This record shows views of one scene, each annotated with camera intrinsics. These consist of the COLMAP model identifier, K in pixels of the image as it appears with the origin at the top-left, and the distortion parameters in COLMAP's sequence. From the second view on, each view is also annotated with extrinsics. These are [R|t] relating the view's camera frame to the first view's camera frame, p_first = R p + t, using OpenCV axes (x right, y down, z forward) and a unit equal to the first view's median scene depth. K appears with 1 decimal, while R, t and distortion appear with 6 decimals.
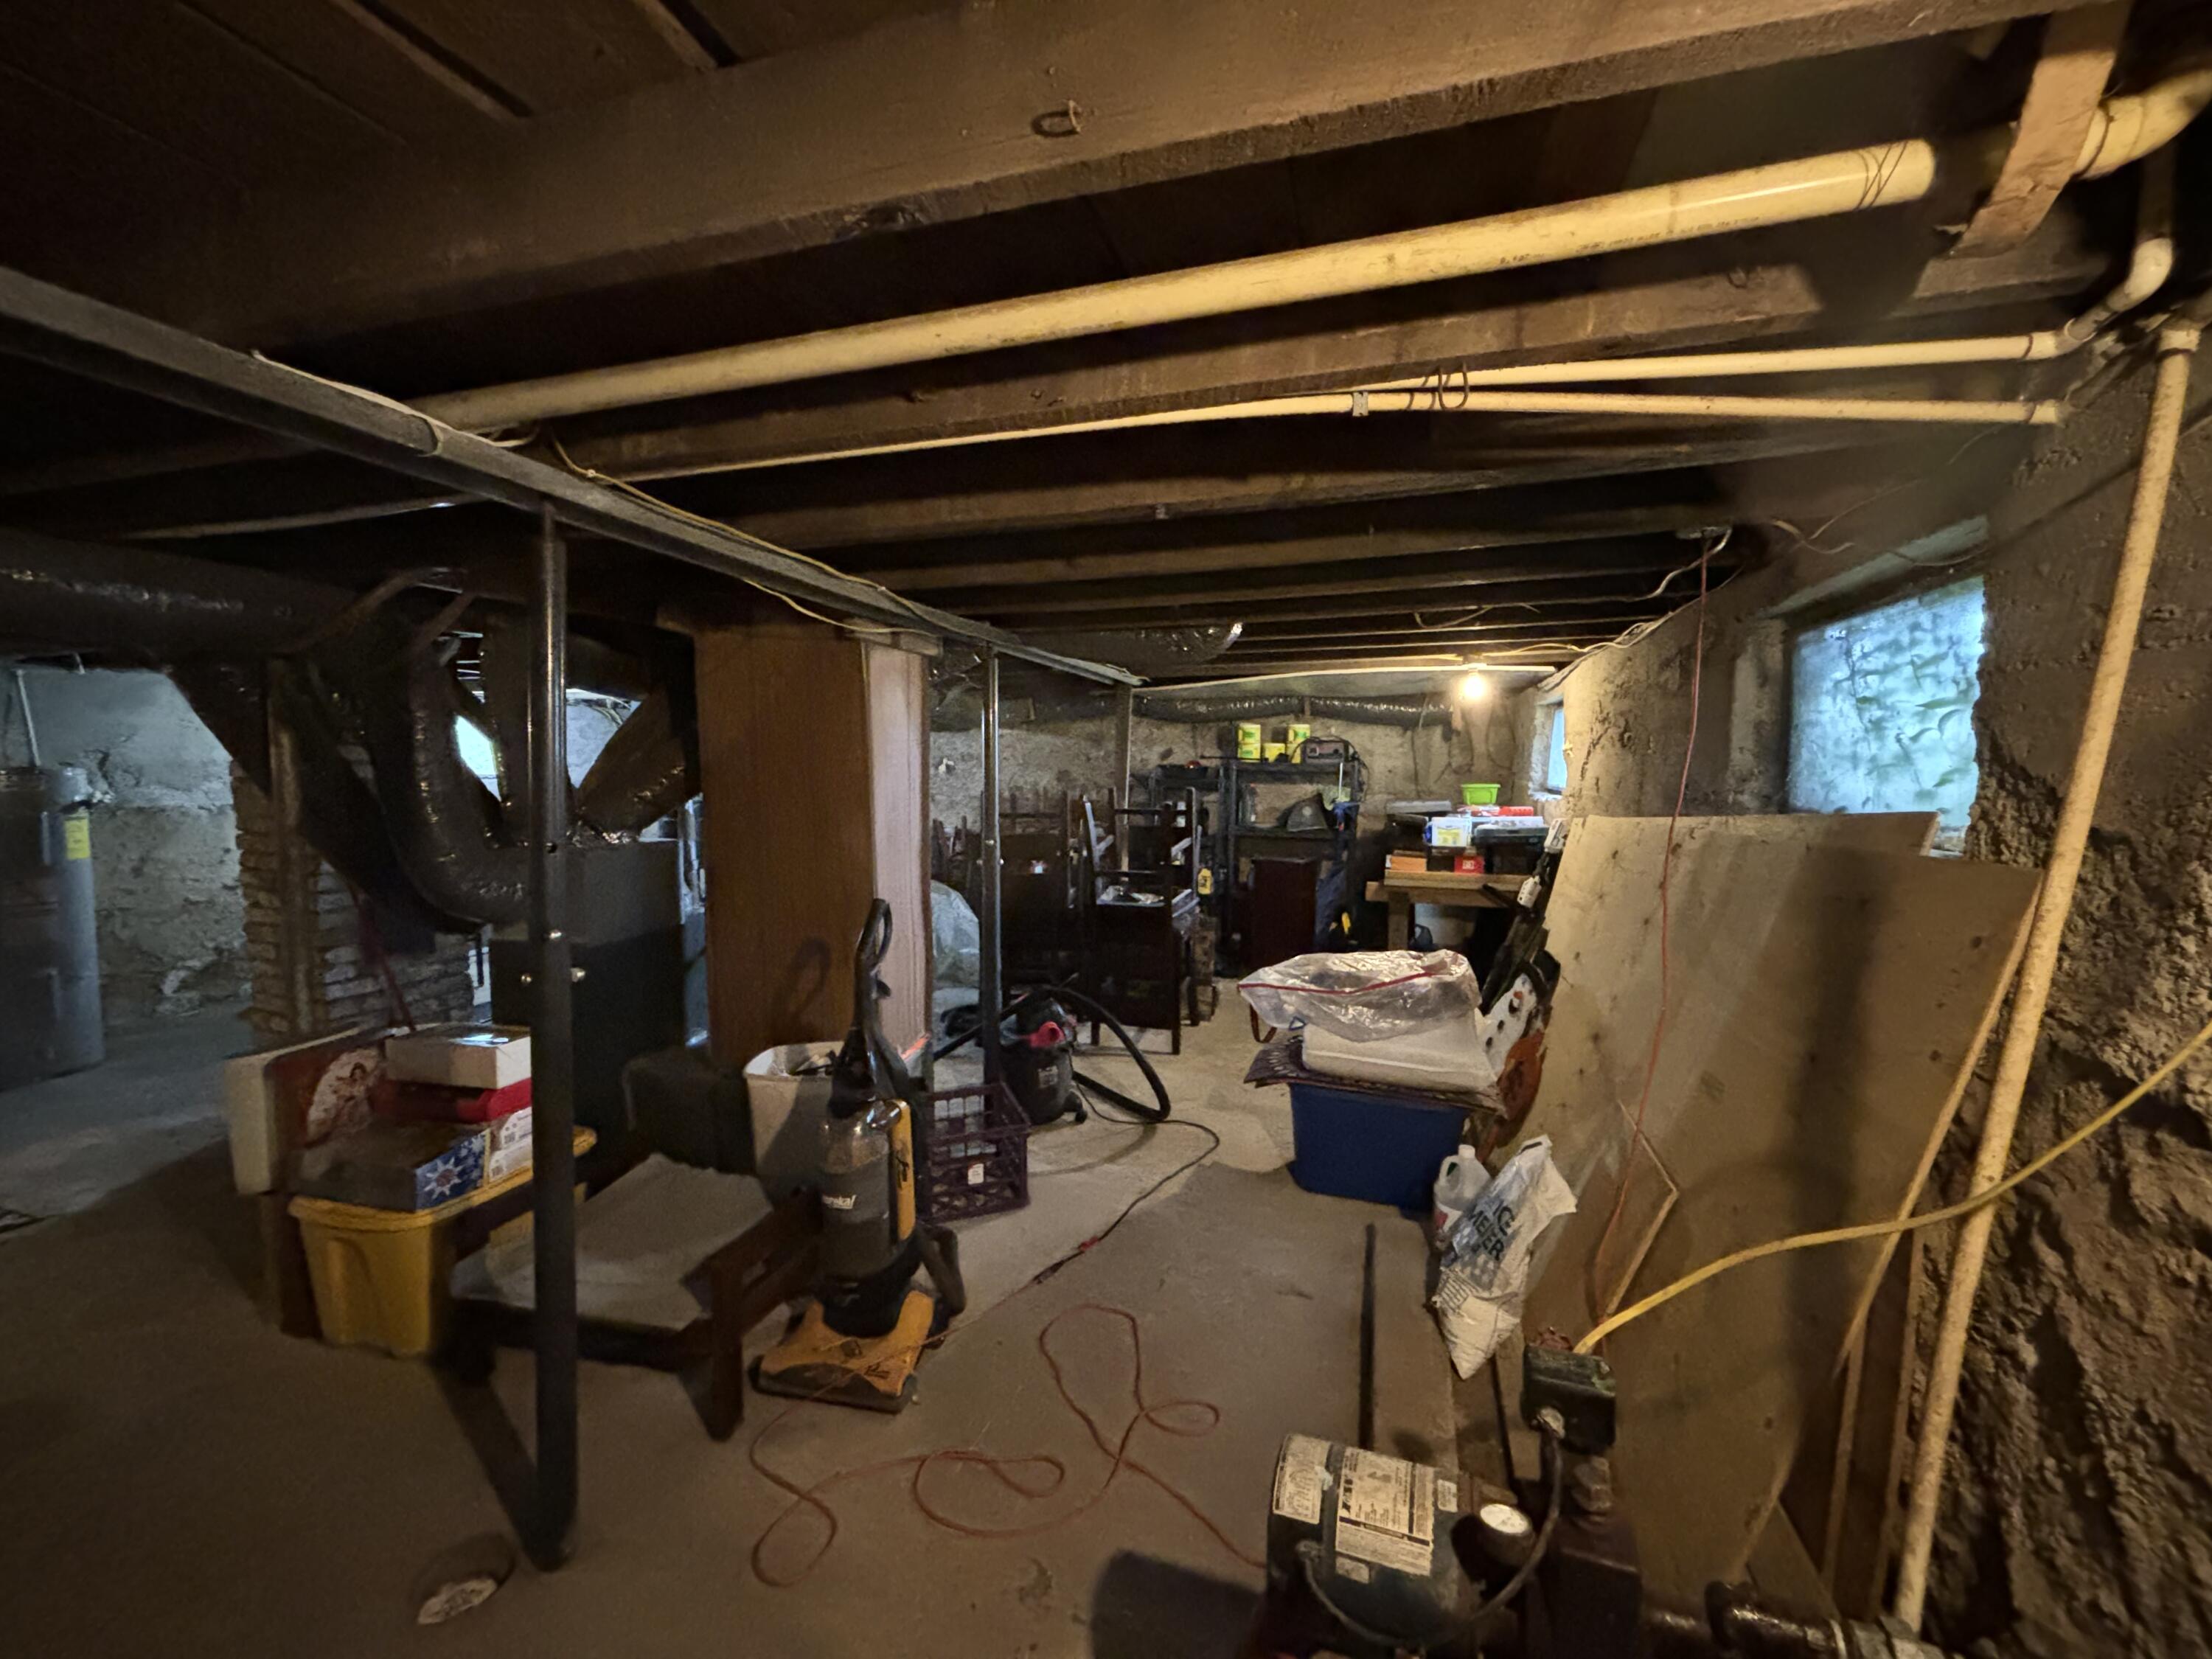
lens RADIAL K [[901.7, 0, 1107.7], [0, 901.7, 830.9], [0, 0, 1]] dist [0.007753, -0.001335]
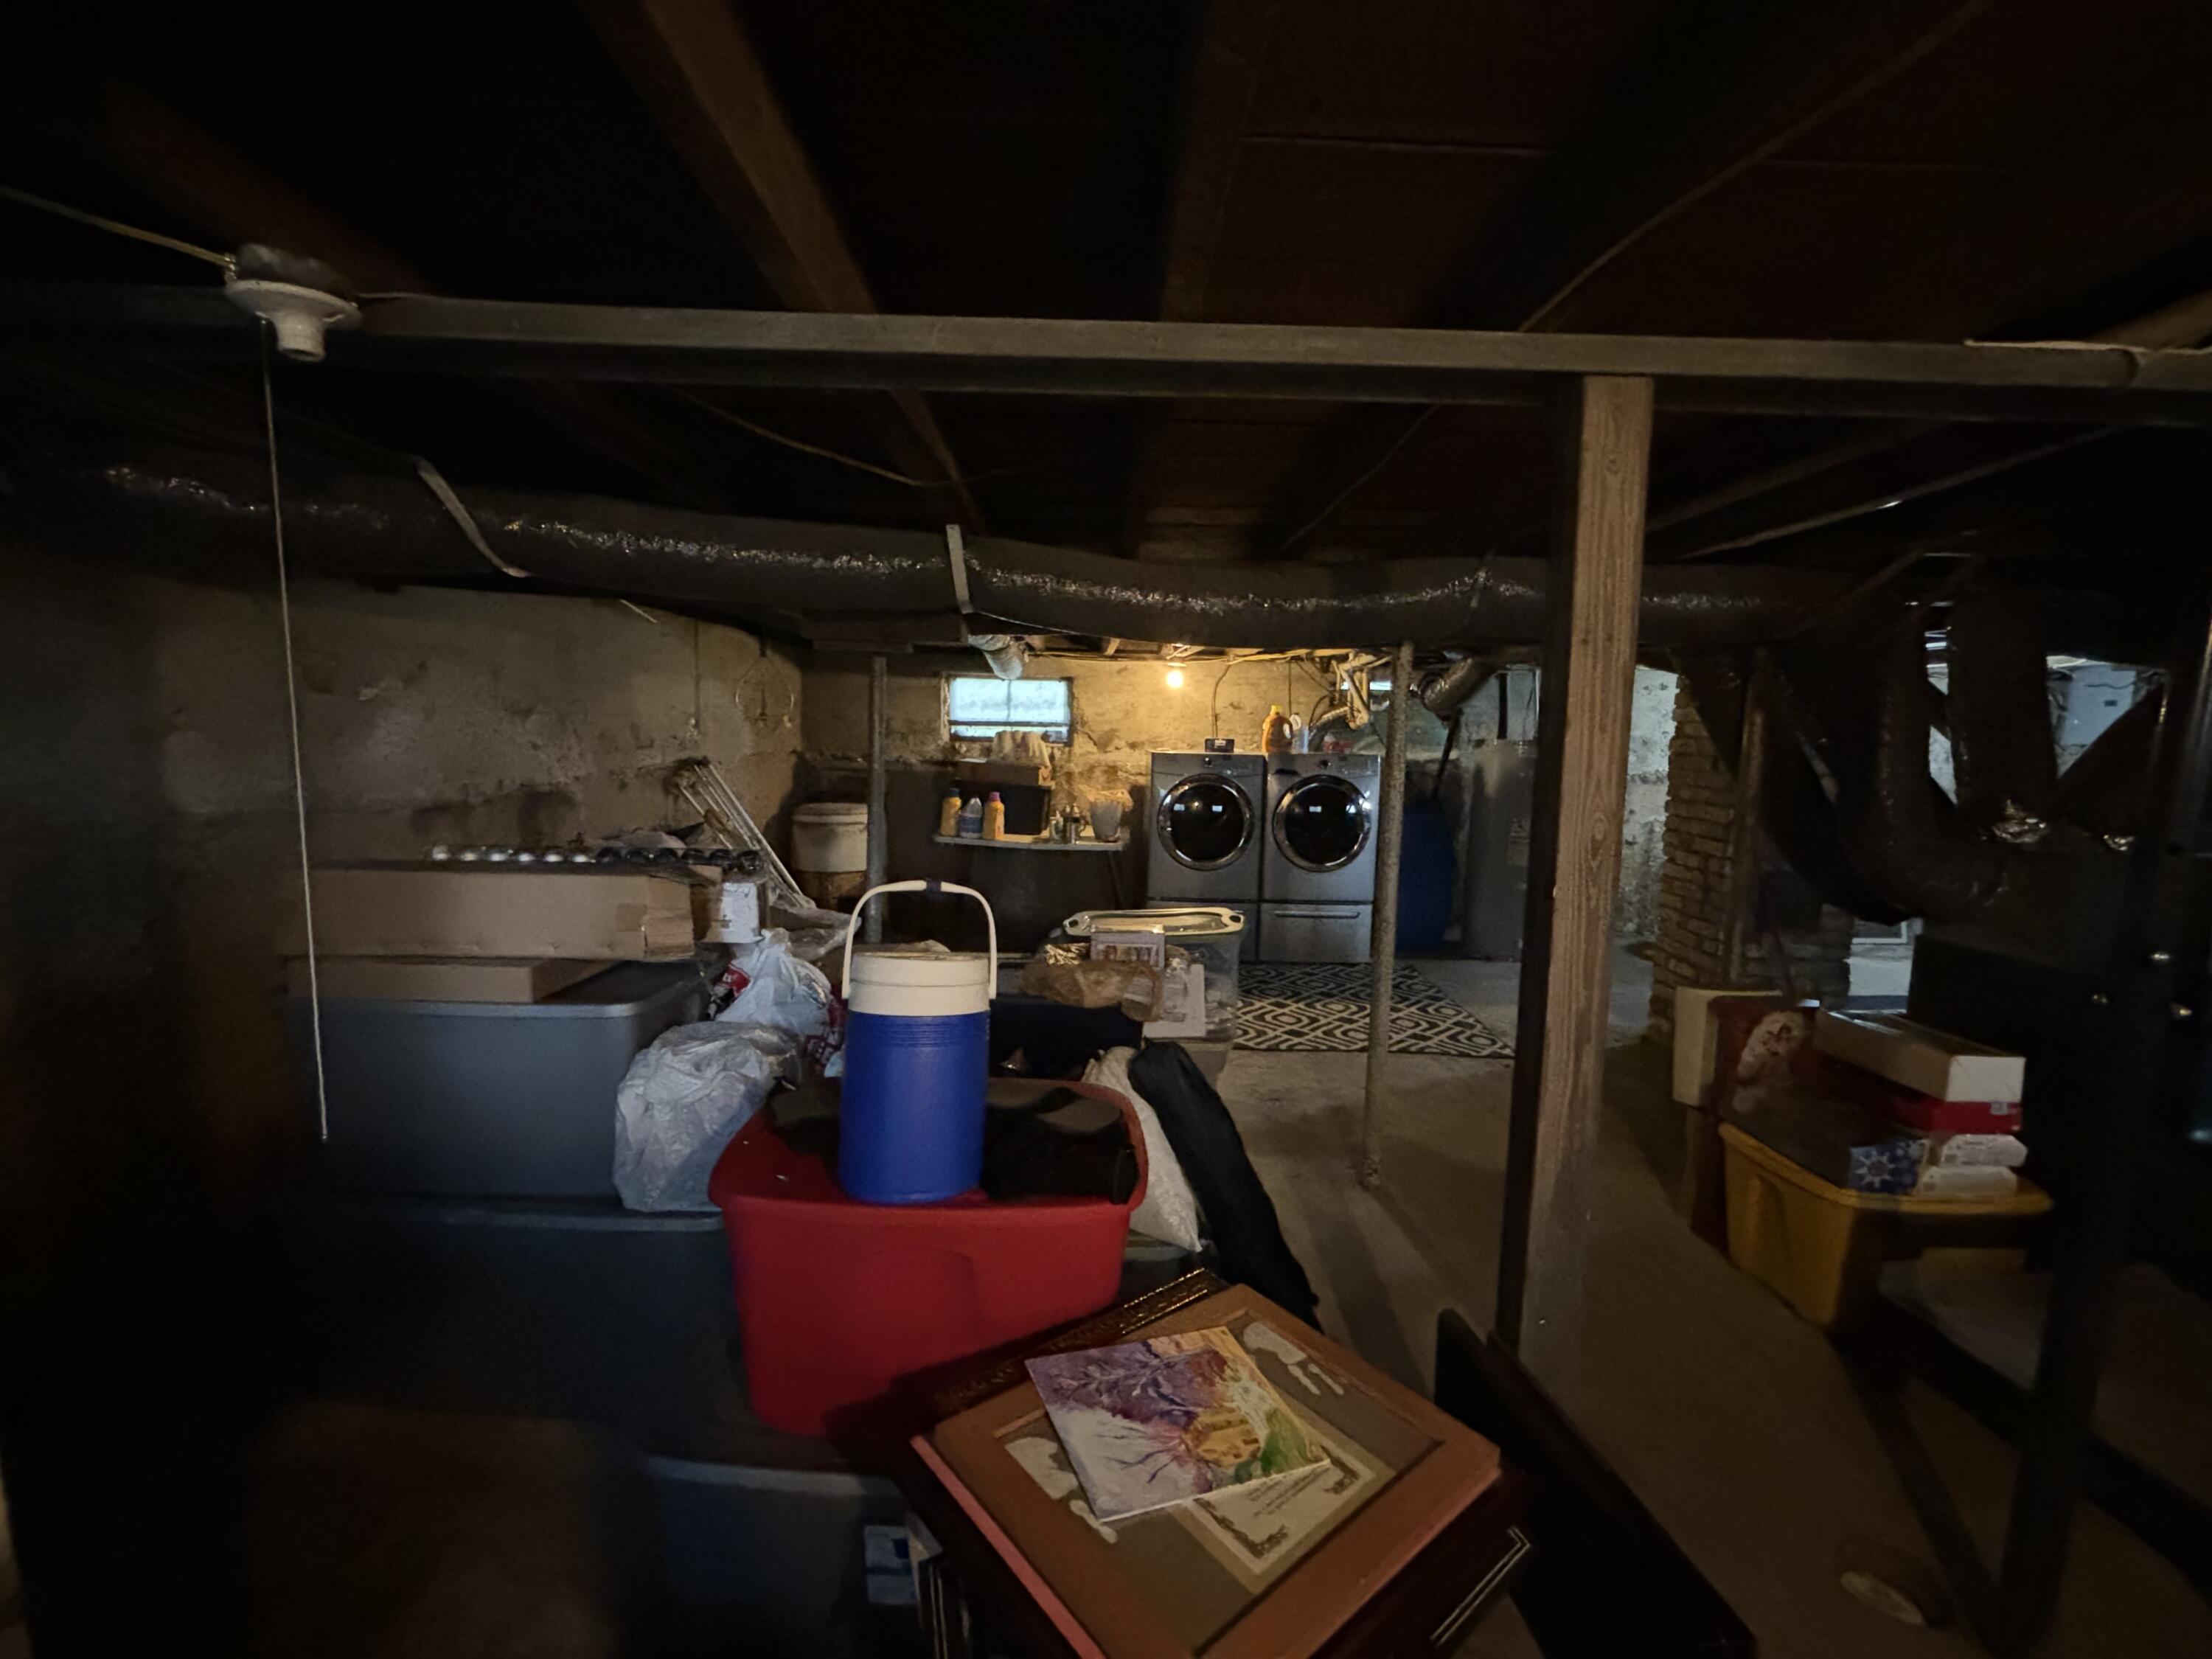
lens RADIAL K [[901.7, 0, 1113.3], [0, 901.7, 826.0], [0, 0, 1]] dist [0.007753, -0.001335]
pose [[0.307589, 0.108794, -0.945279, -0.097917], [-0.095240, 0.991973, 0.083178, 0.013905], [0.946741, 0.064444, 0.315482, -0.101787]]
